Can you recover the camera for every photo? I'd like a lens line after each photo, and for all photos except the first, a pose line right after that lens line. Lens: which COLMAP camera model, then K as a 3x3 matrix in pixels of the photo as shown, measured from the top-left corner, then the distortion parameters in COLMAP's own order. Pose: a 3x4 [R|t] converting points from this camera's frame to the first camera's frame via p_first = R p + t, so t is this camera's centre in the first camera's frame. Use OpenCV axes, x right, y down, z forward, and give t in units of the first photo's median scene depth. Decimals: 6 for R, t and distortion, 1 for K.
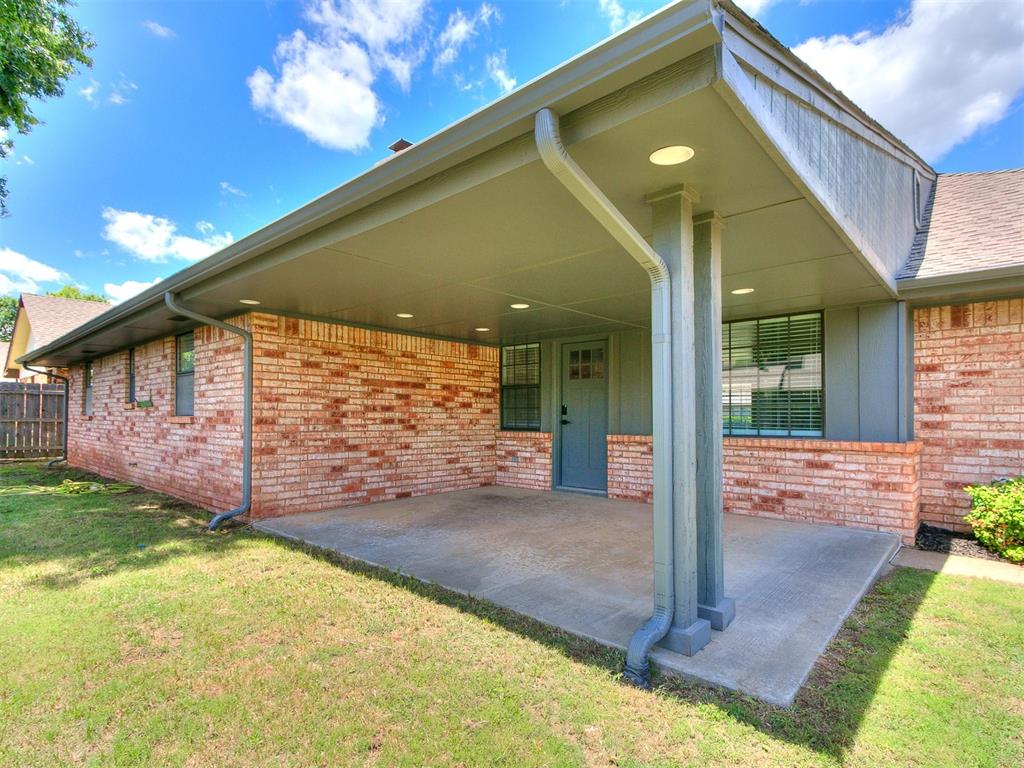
lens RADIAL K [[540.0, 0, 485.2], [0, 540.0, 413.2], [0, 0, 1]] dist [0.000524, 0.001047]
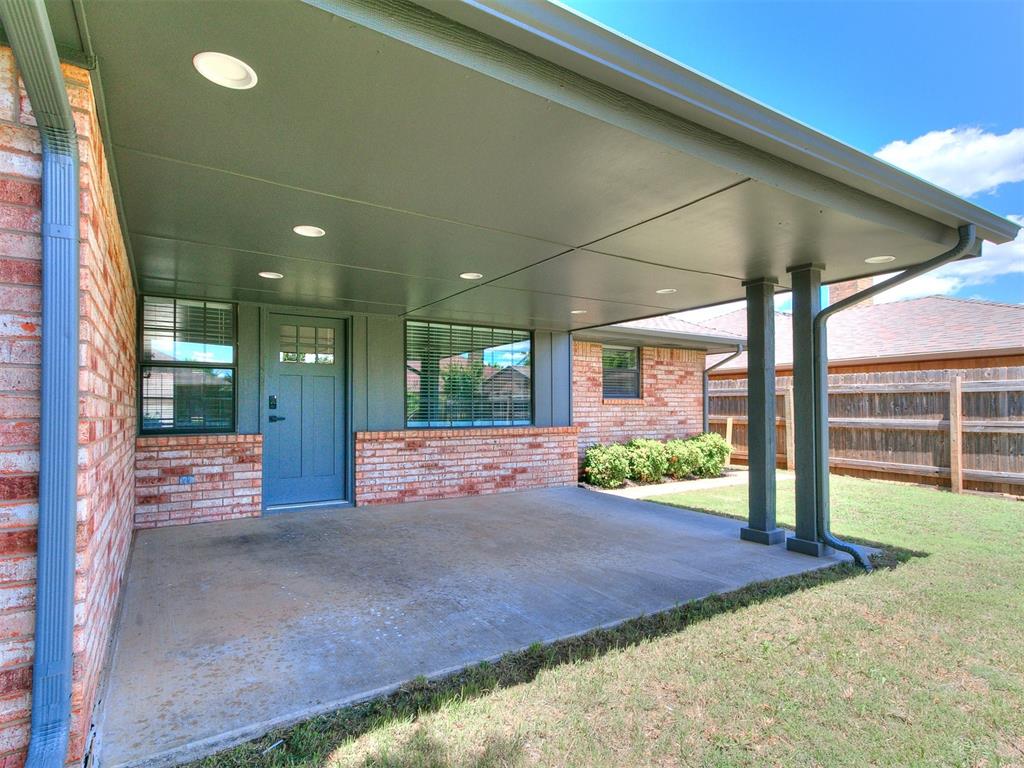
lens RADIAL K [[535.3, 0, 510.3], [0, 535.3, 396.0], [0, 0, 1]] dist [-0.014835, 0.039315]
pose [[0.249982, 0.021592, 0.968010, -0.563956], [-0.000696, 0.999755, -0.022121, 0.001684], [-0.968250, 0.004856, 0.249935, 0.592546]]
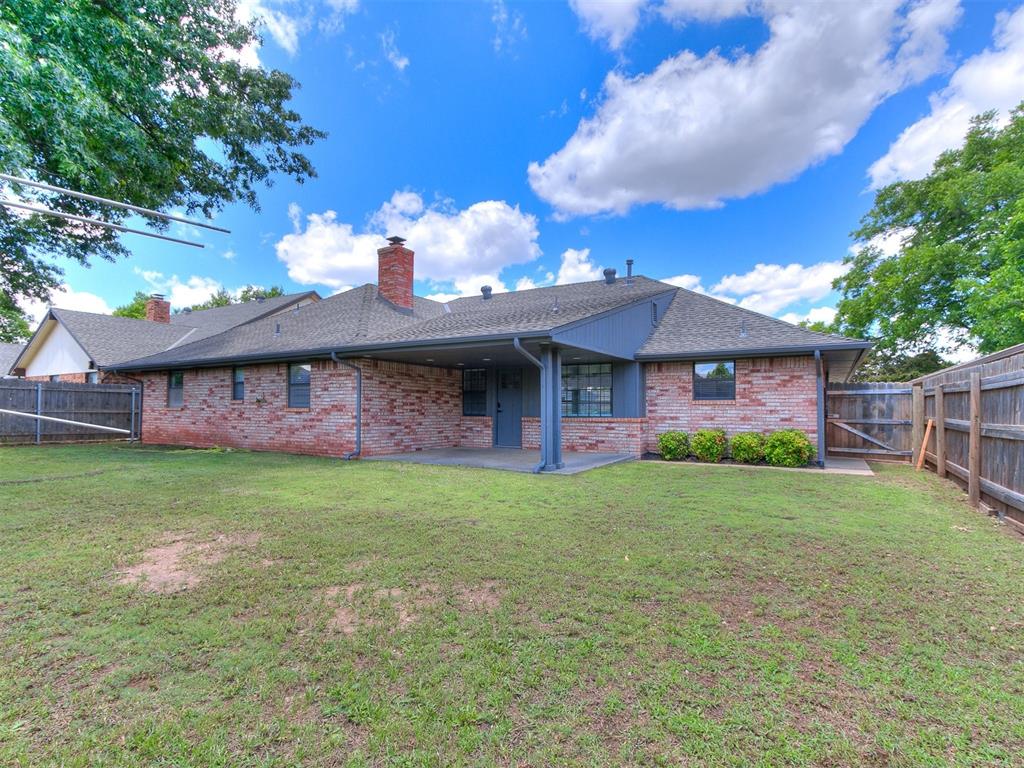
lens RADIAL K [[535.3, 0, 510.3], [0, 535.3, 396.0], [0, 0, 1]] dist [-0.014835, 0.039315]
pose [[0.974568, 0.004736, 0.224042, -0.275170], [-0.000789, 0.999843, -0.017702, -0.003525], [-0.224090, 0.017075, 0.974419, -0.973910]]
